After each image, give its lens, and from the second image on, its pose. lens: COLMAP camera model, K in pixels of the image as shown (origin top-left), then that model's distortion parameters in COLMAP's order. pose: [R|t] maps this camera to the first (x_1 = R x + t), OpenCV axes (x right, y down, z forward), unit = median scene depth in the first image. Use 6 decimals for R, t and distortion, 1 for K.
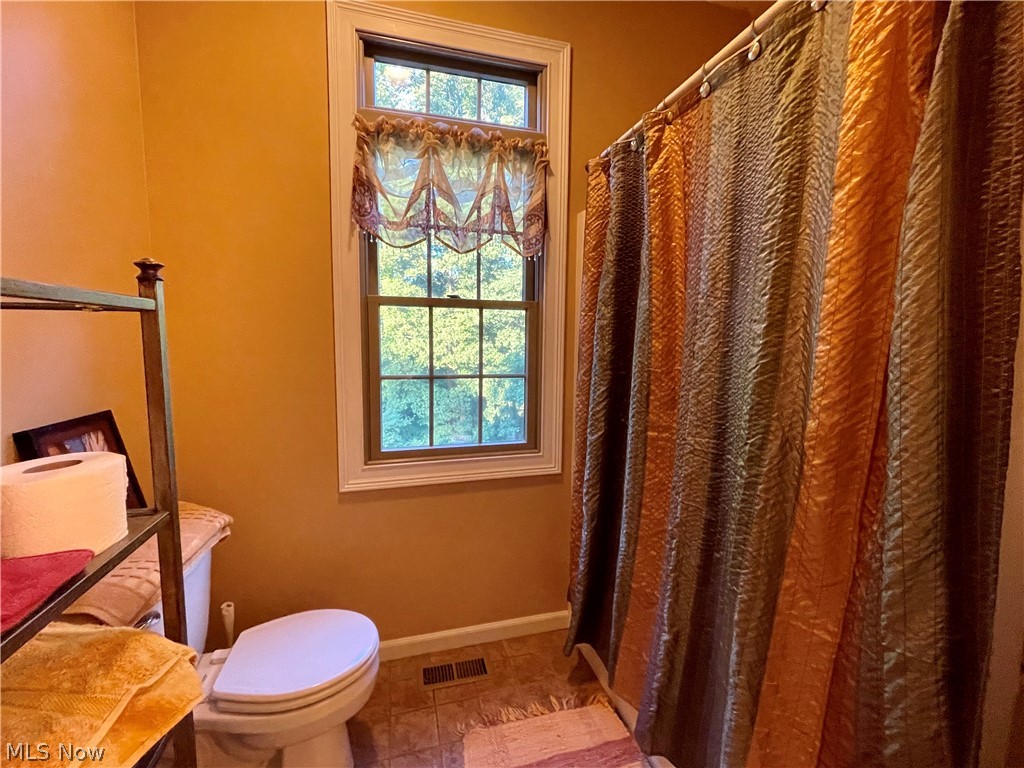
lens RADIAL K [[437.7, 0, 515.8], [0, 437.7, 388.1], [0, 0, 1]] dist [0.004261, 0.000273]
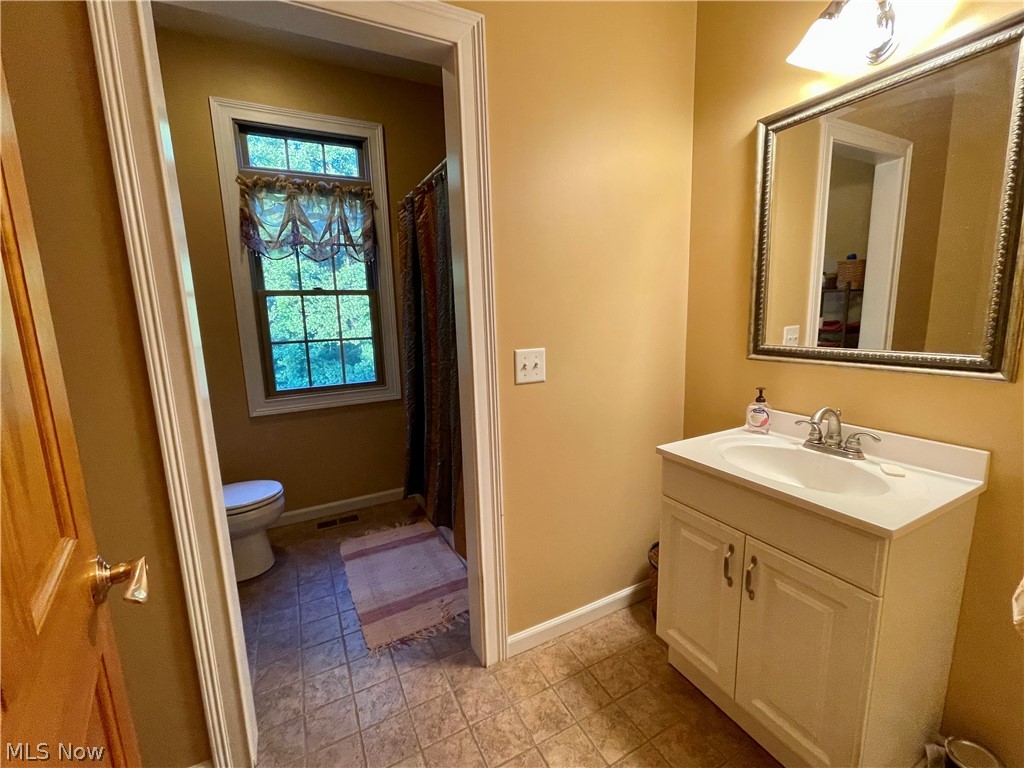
lens RADIAL K [[437.7, 0, 509.6], [0, 437.7, 380.9], [0, 0, 1]] dist [0.004261, 0.000273]
pose [[0.981143, -0.072754, 0.179066, 0.237258], [0.063422, 0.996340, 0.057307, 0.074255], [-0.182580, -0.044870, 0.982167, -0.702313]]
